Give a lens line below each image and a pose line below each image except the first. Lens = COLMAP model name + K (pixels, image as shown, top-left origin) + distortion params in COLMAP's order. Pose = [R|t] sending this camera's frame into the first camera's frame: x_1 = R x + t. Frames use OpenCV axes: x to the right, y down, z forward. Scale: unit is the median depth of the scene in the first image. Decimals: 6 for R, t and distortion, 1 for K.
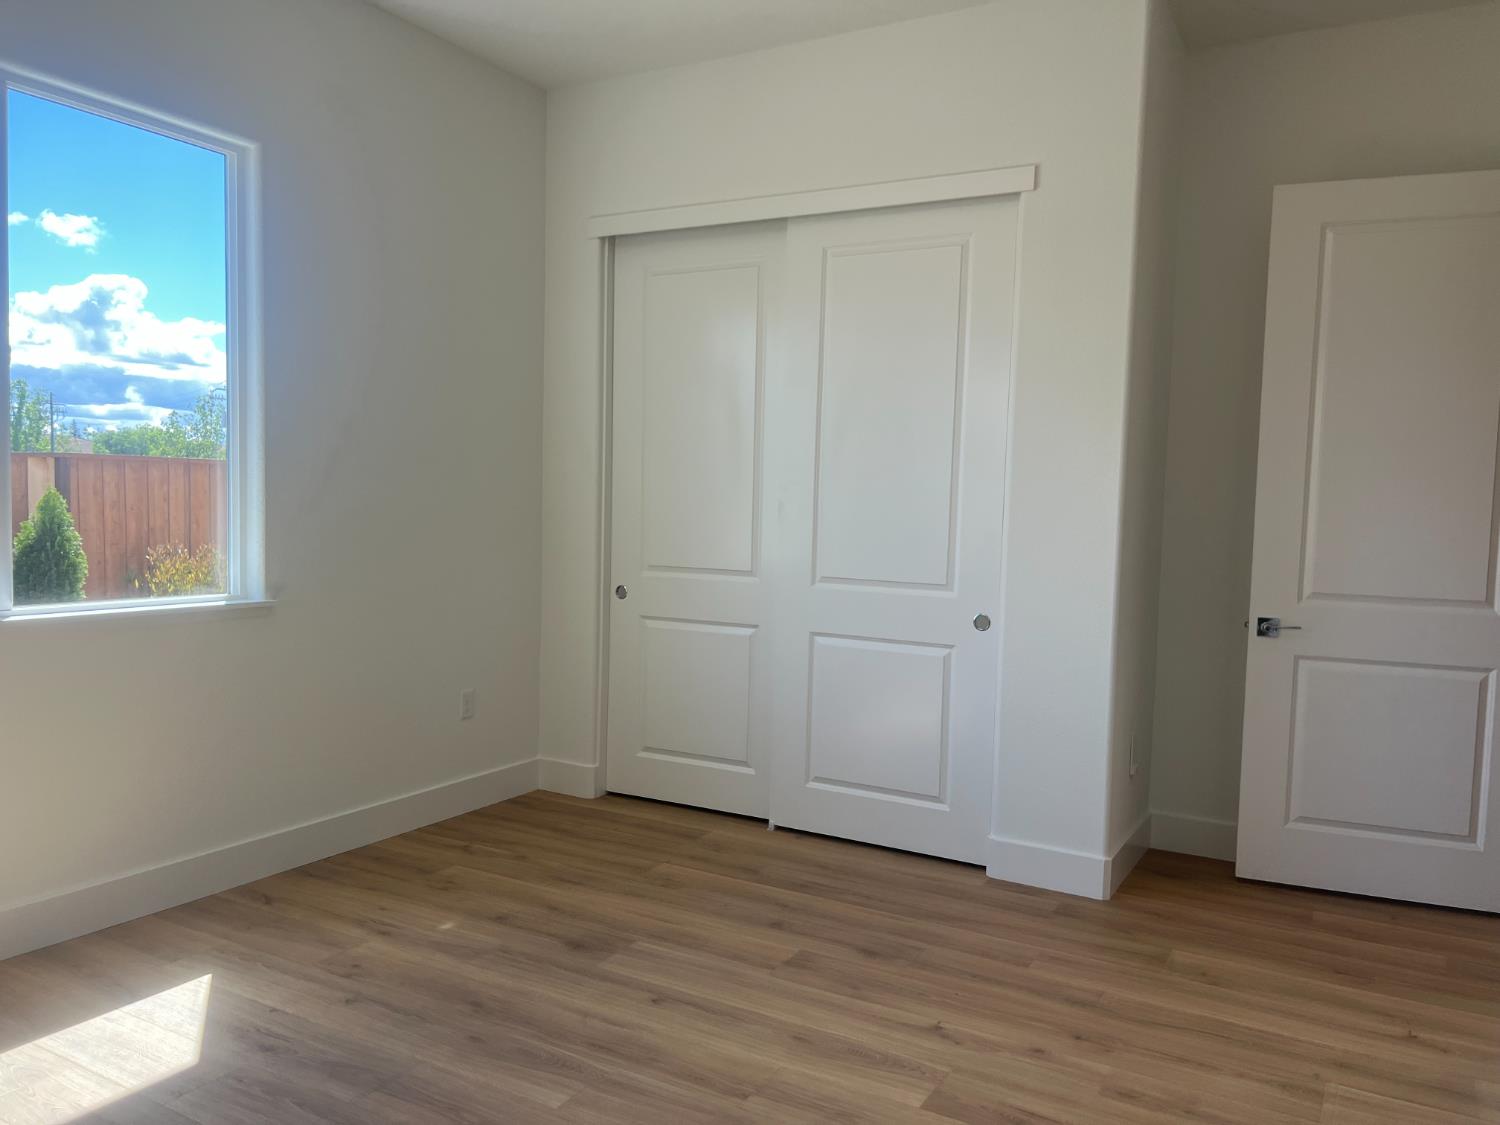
lens RADIAL K [[1120.2, 0, 751.7], [0, 1120.2, 557.9], [0, 0, 1]] dist [0.066191, -0.075661]
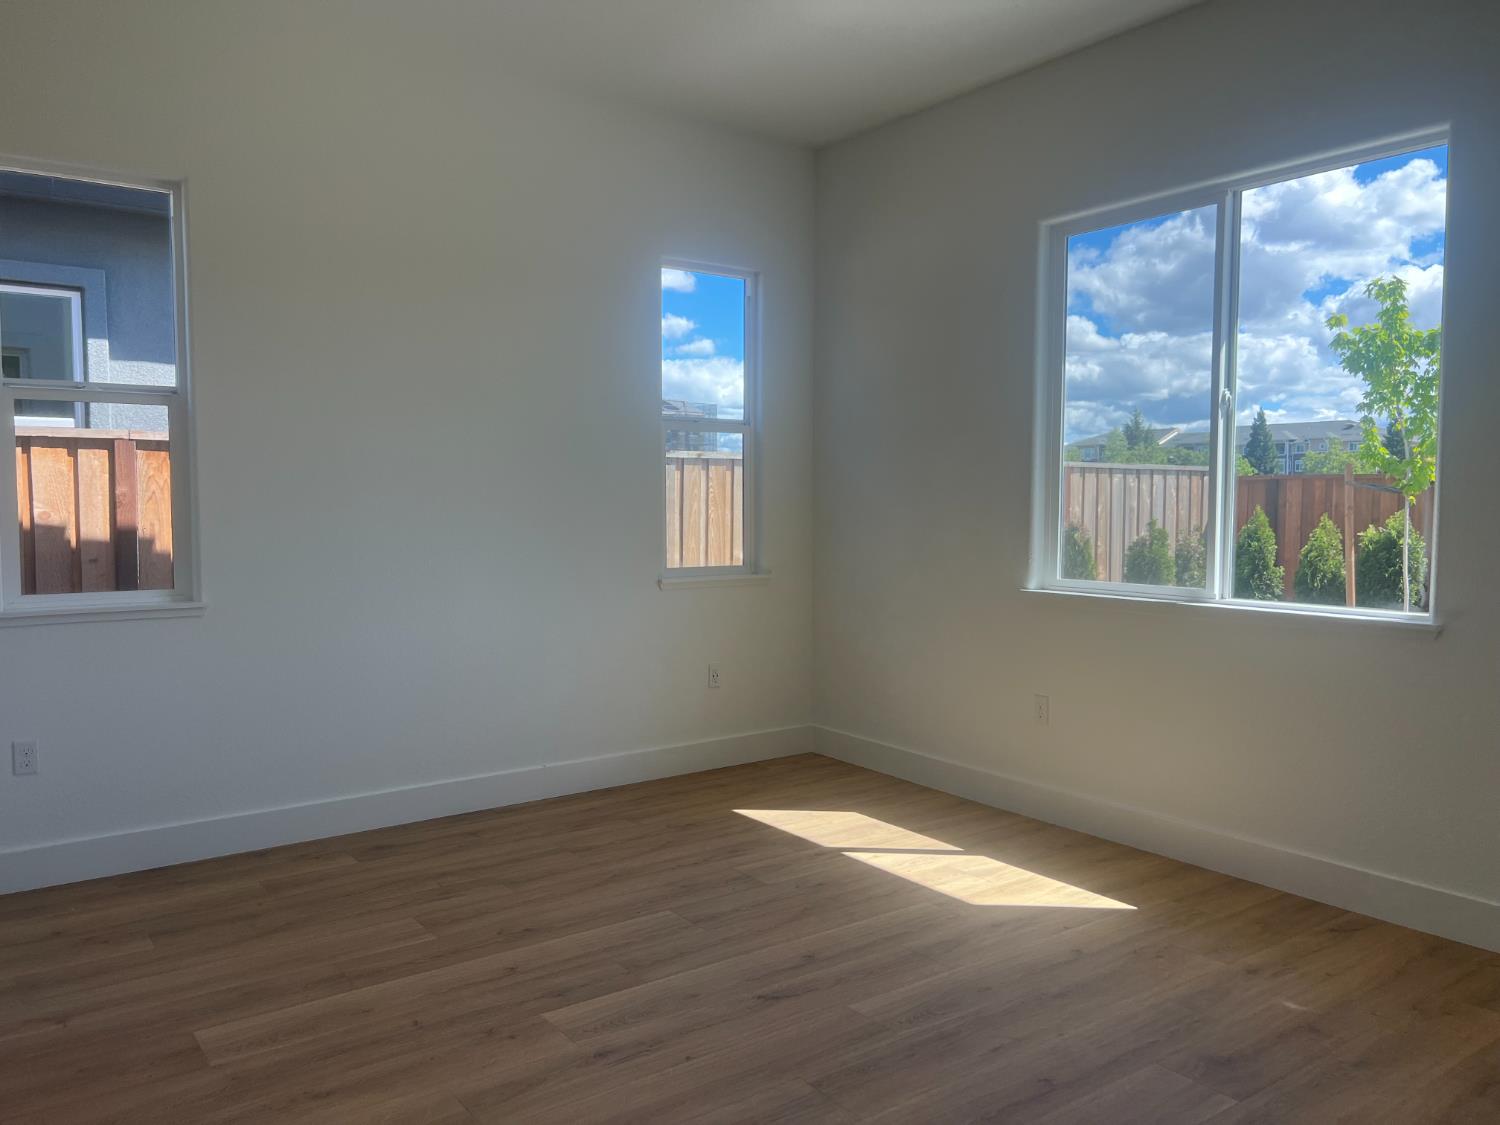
lens RADIAL K [[1120.2, 0, 751.7], [0, 1120.2, 557.9], [0, 0, 1]] dist [0.066191, -0.075661]
pose [[-0.396707, 0.015095, -0.917821, 0.681528], [-0.065296, 0.996868, 0.044617, -0.019563], [0.915620, 0.077630, -0.394479, 0.965825]]
